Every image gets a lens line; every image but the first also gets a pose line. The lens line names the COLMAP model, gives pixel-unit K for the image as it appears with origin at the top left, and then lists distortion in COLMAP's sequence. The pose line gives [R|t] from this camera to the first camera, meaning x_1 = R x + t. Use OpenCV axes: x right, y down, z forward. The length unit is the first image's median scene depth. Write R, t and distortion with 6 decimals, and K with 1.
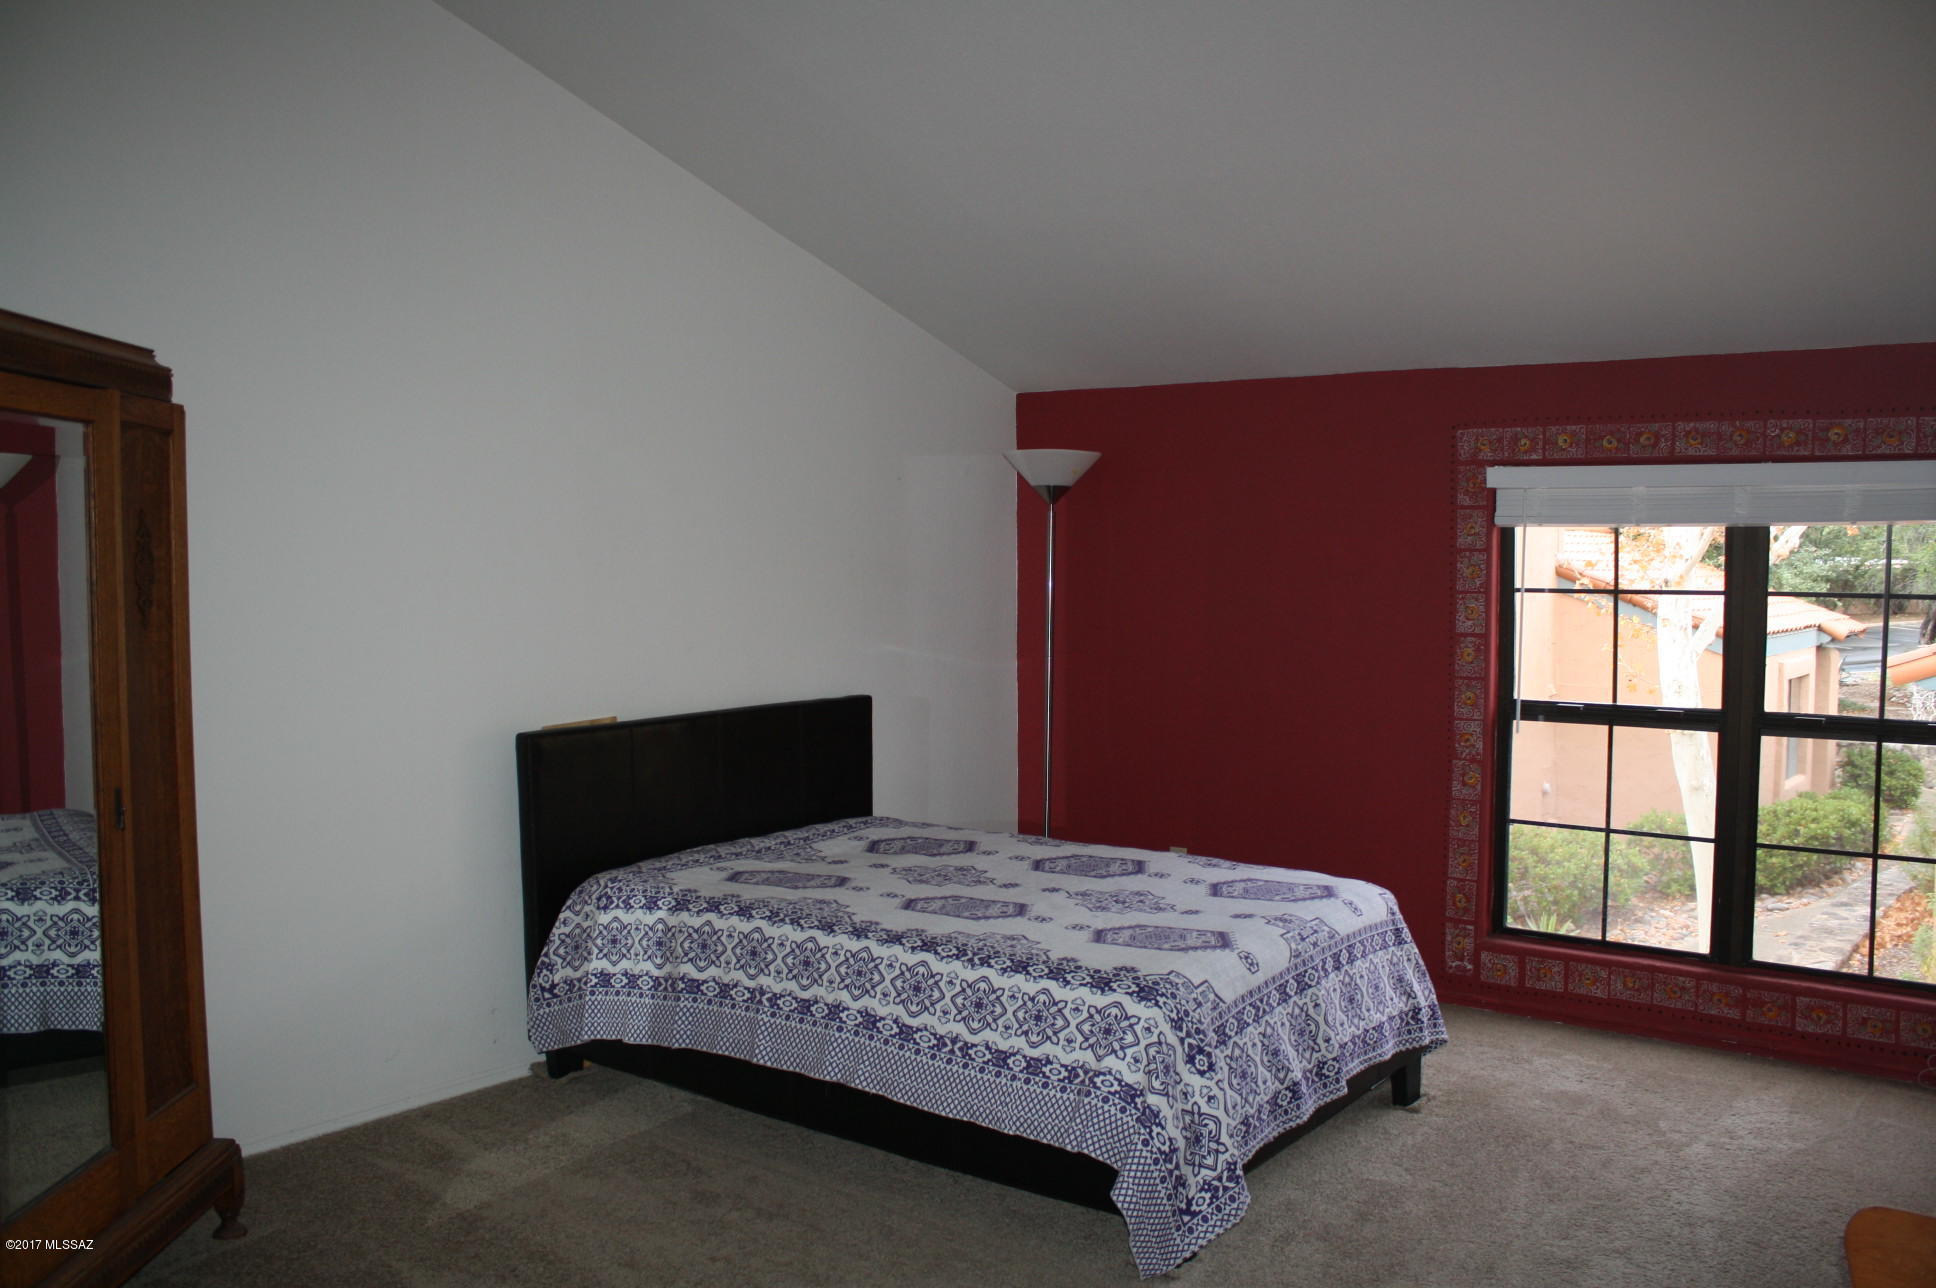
lens RADIAL K [[1654.6, 0, 961.4], [0, 1654.6, 647.3], [0, 0, 1]] dist [-0.175850, 0.172158]
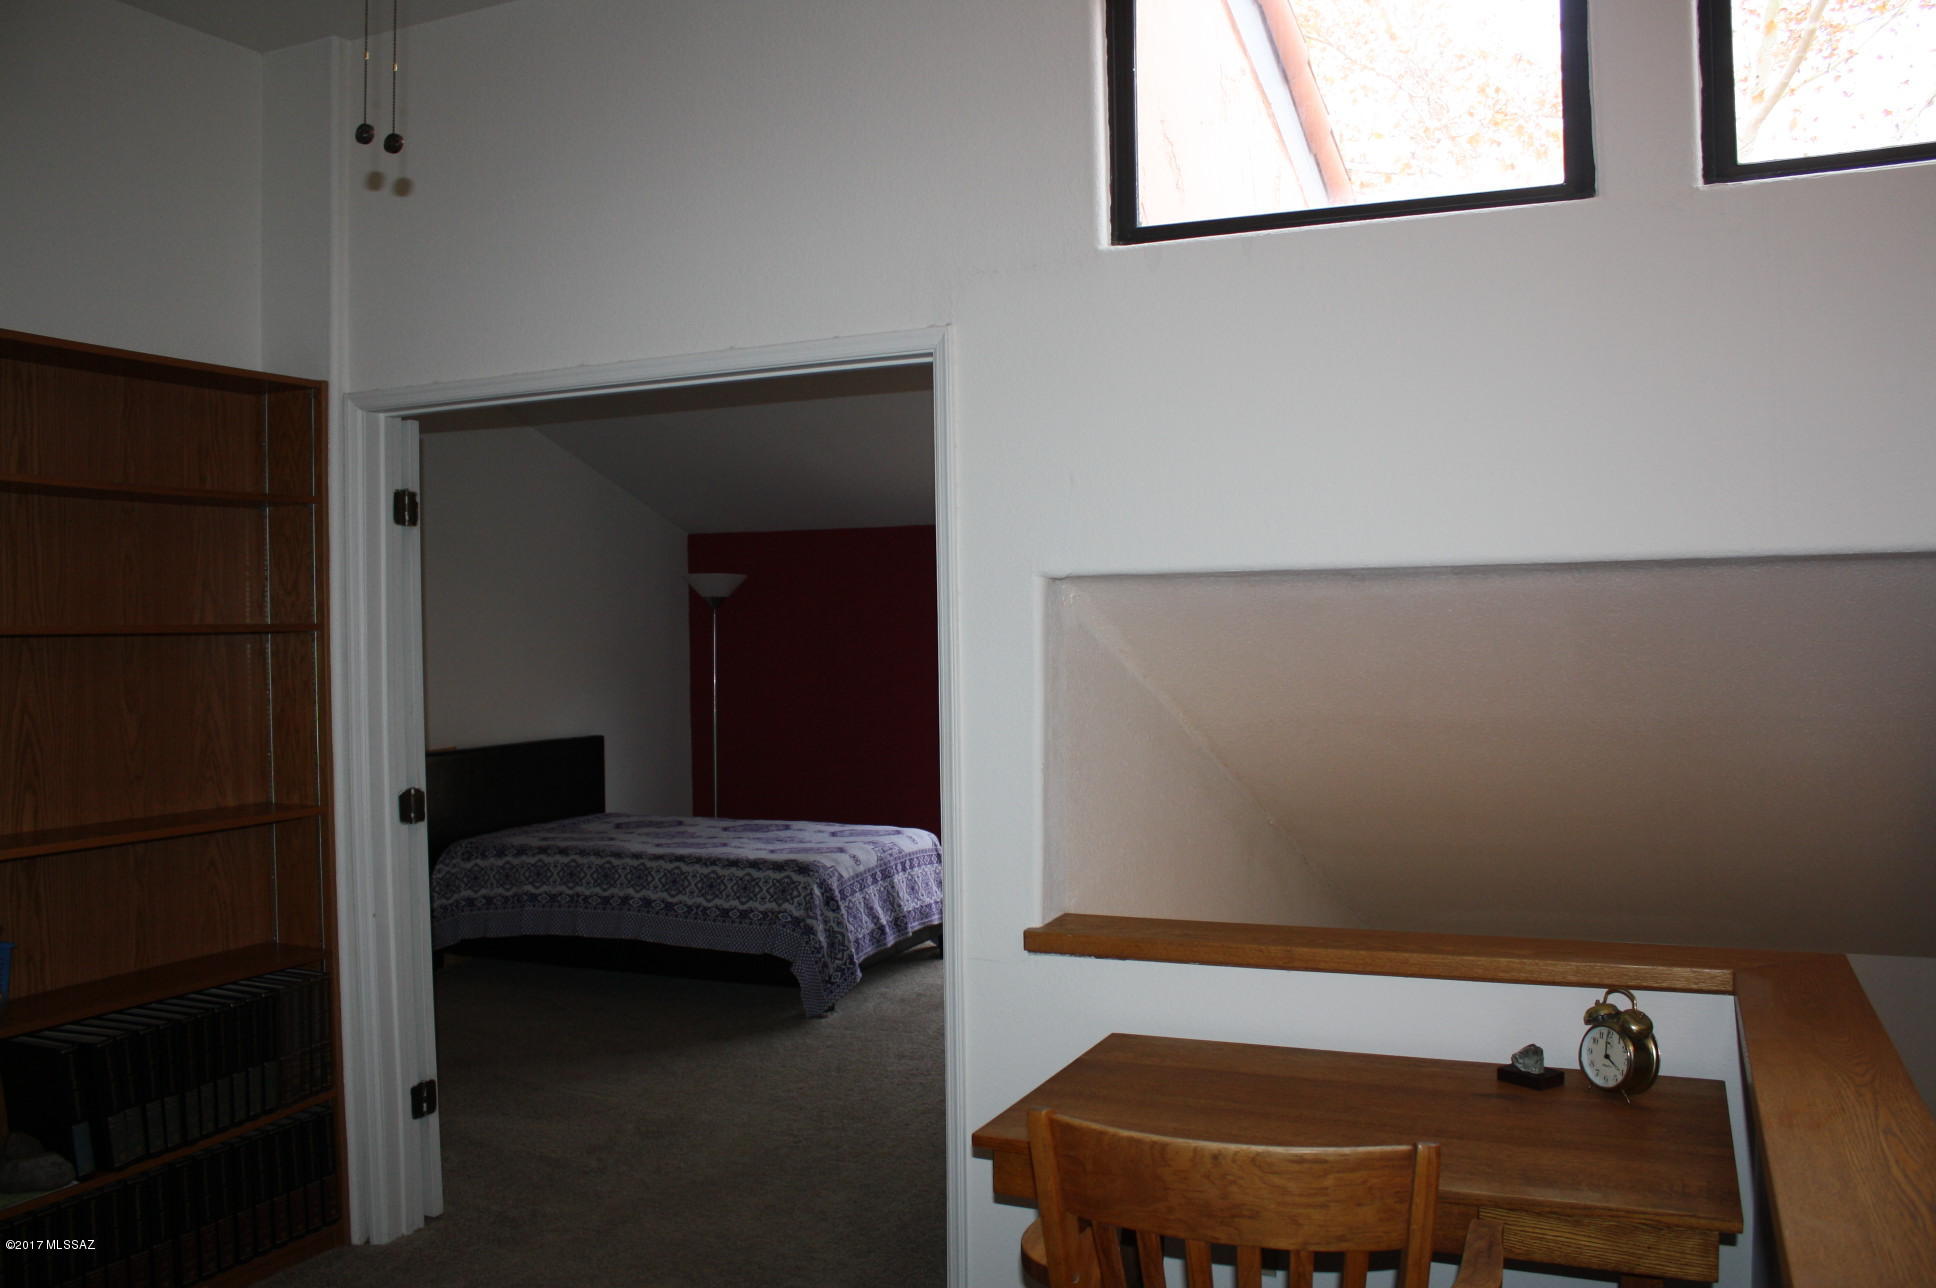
lens RADIAL K [[1654.6, 0, 961.4], [0, 1654.6, 647.3], [0, 0, 1]] dist [-0.175850, 0.172158]
pose [[0.968500, -0.011257, 0.248760, -0.163861], [0.024698, 0.998394, -0.050975, 0.049231], [-0.247787, 0.055513, 0.967223, -0.819874]]
